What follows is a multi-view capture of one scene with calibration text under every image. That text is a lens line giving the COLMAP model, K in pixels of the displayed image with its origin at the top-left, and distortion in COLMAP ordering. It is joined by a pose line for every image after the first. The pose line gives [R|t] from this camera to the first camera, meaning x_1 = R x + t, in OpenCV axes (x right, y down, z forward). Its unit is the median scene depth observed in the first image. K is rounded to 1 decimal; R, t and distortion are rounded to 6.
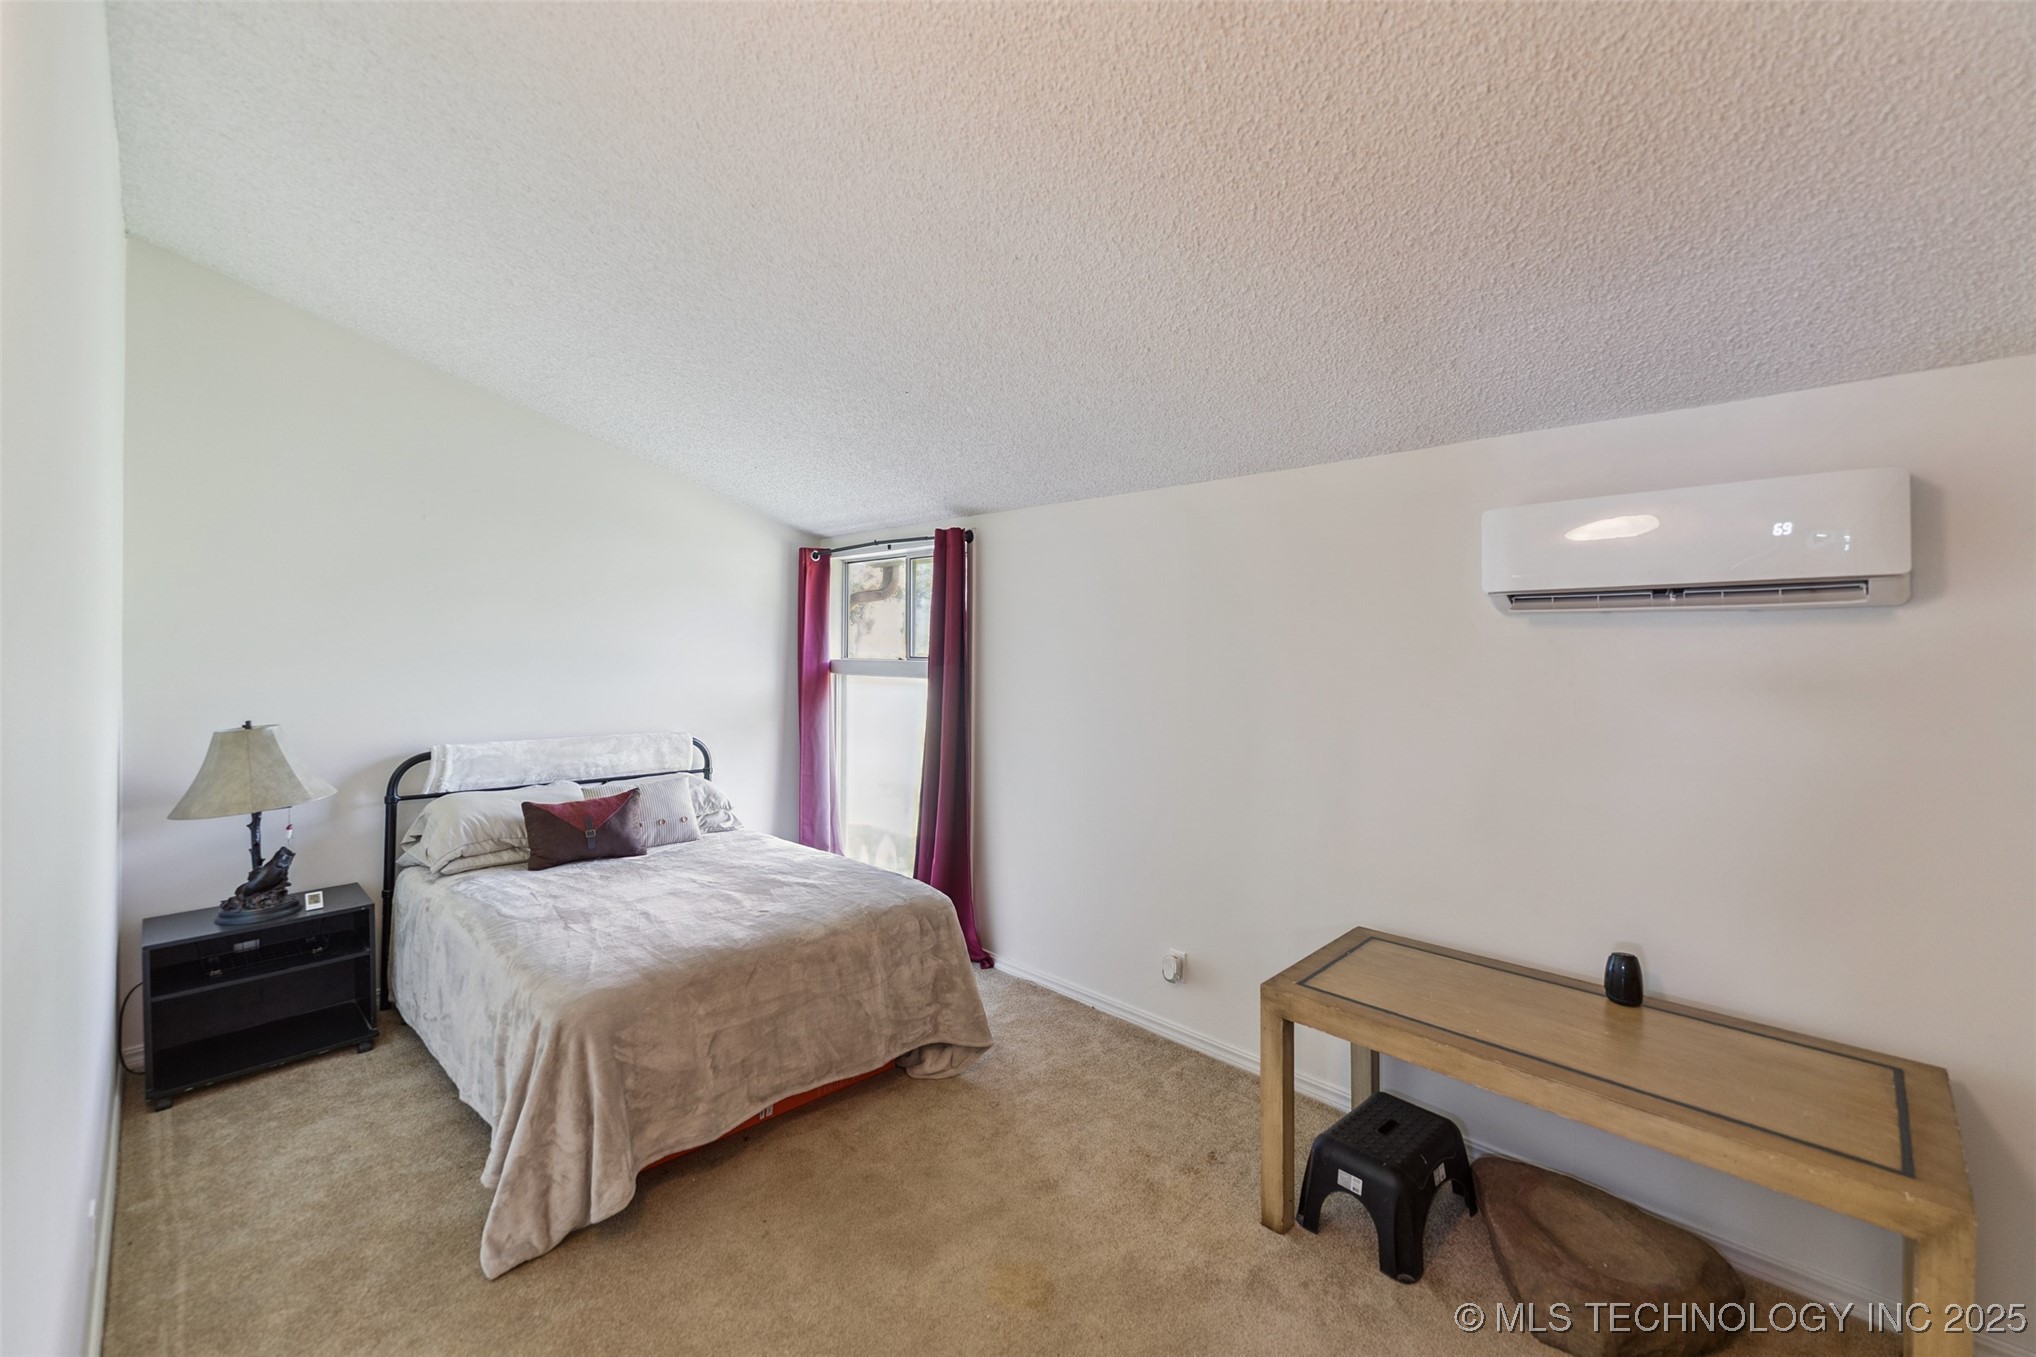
lens RADIAL K [[829.0, 0, 1014.6], [0, 829.0, 660.7], [0, 0, 1]] dist [0.000816, -0.000031]
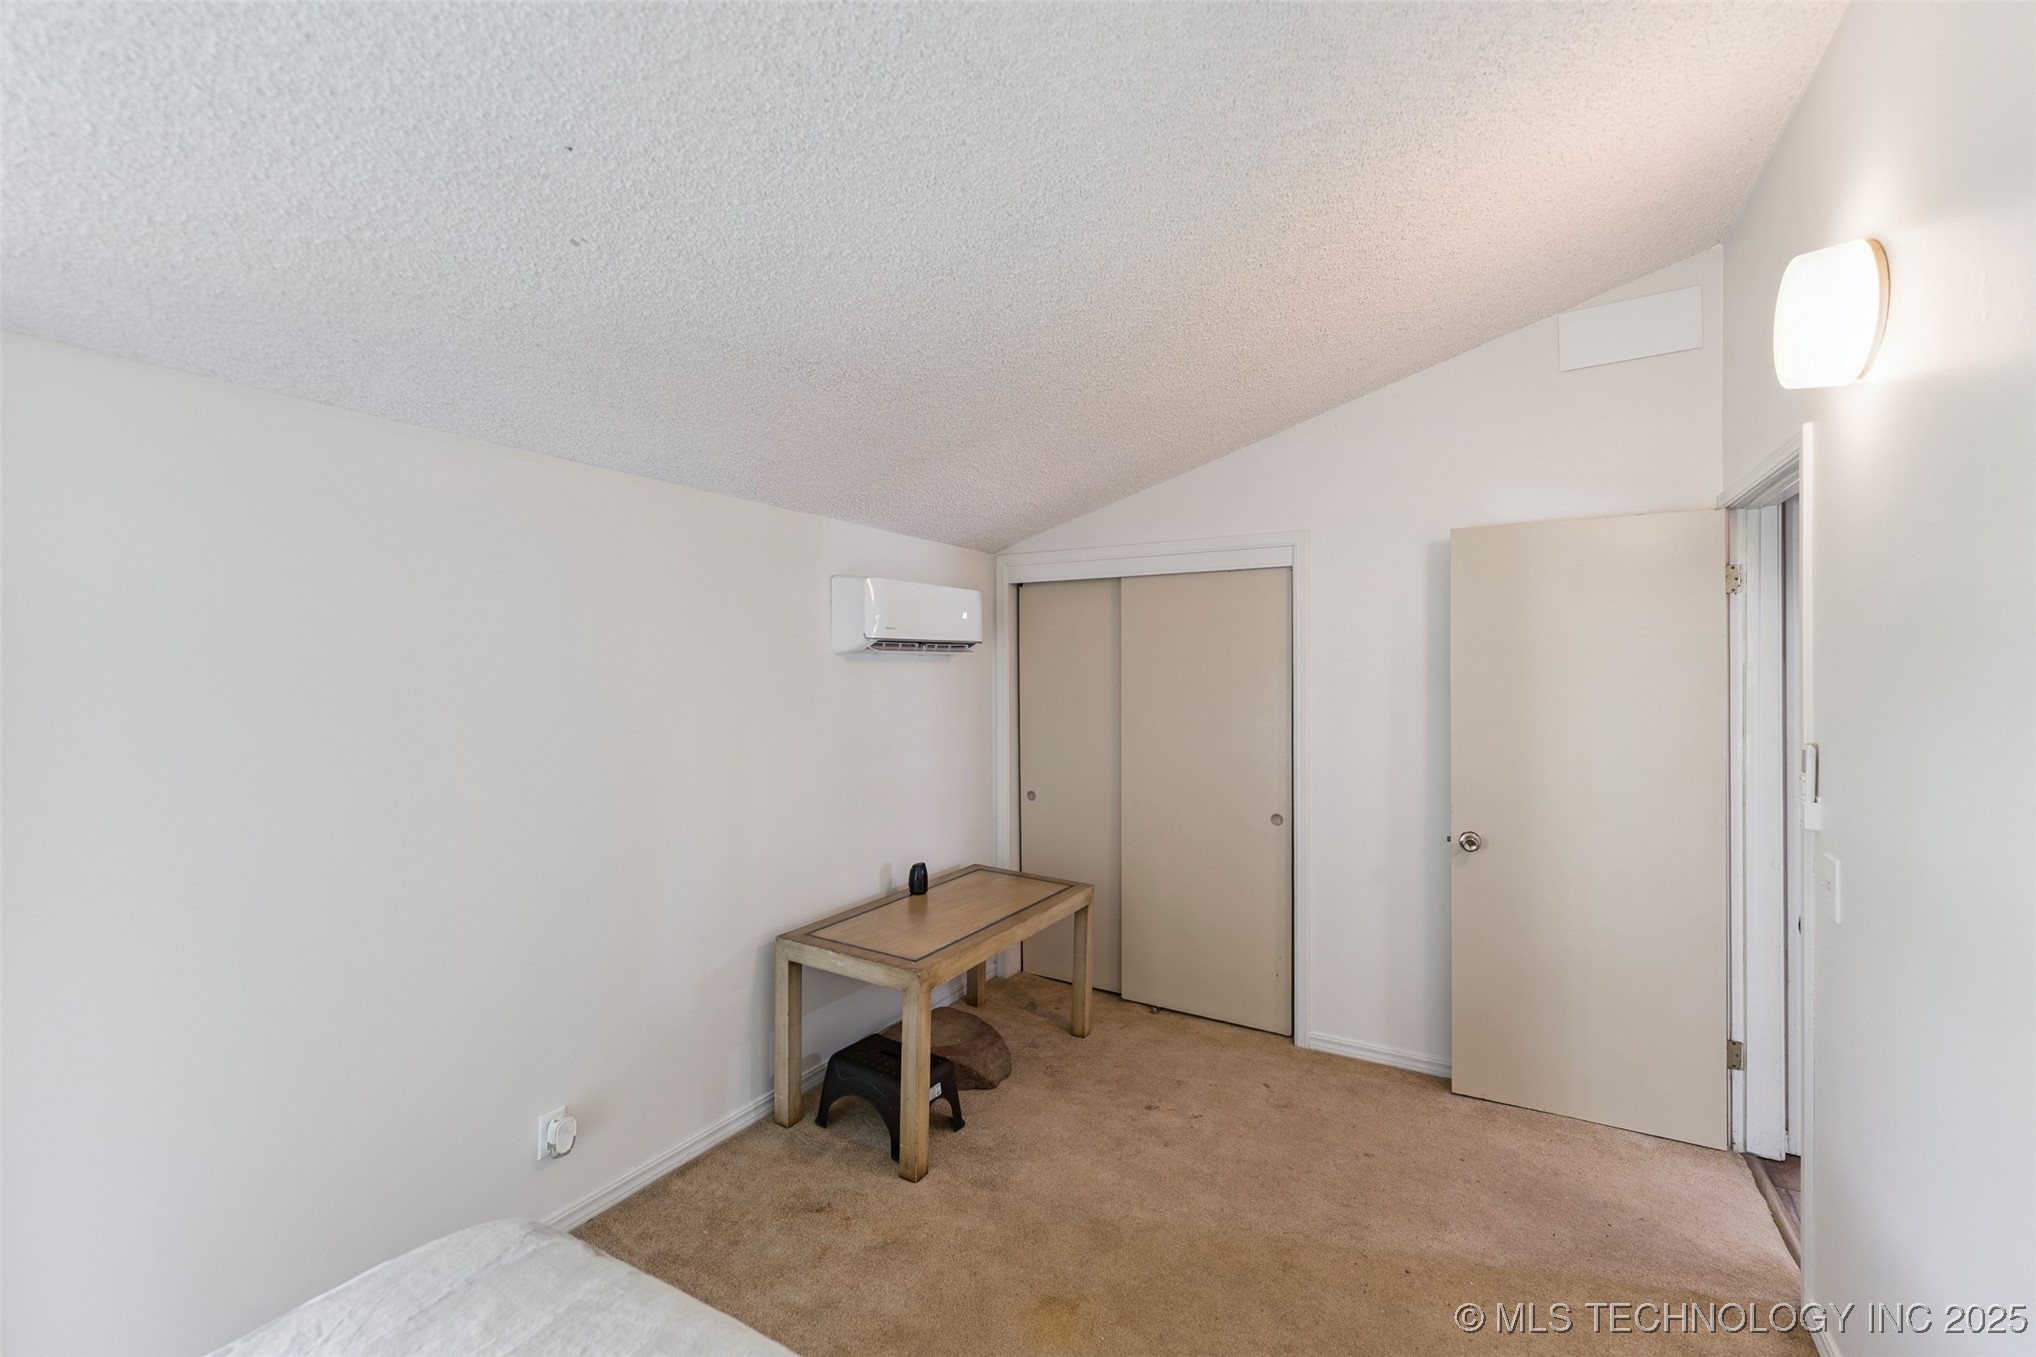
lens RADIAL K [[829.0, 0, 1015.0], [0, 829.0, 668.4], [0, 0, 1]] dist [0.000816, -0.000031]
pose [[-0.234184, -0.008655, 0.972154, -0.898602], [0.016093, 0.999789, 0.012777, -0.049985], [-0.972059, 0.018637, -0.233995, 1.189891]]
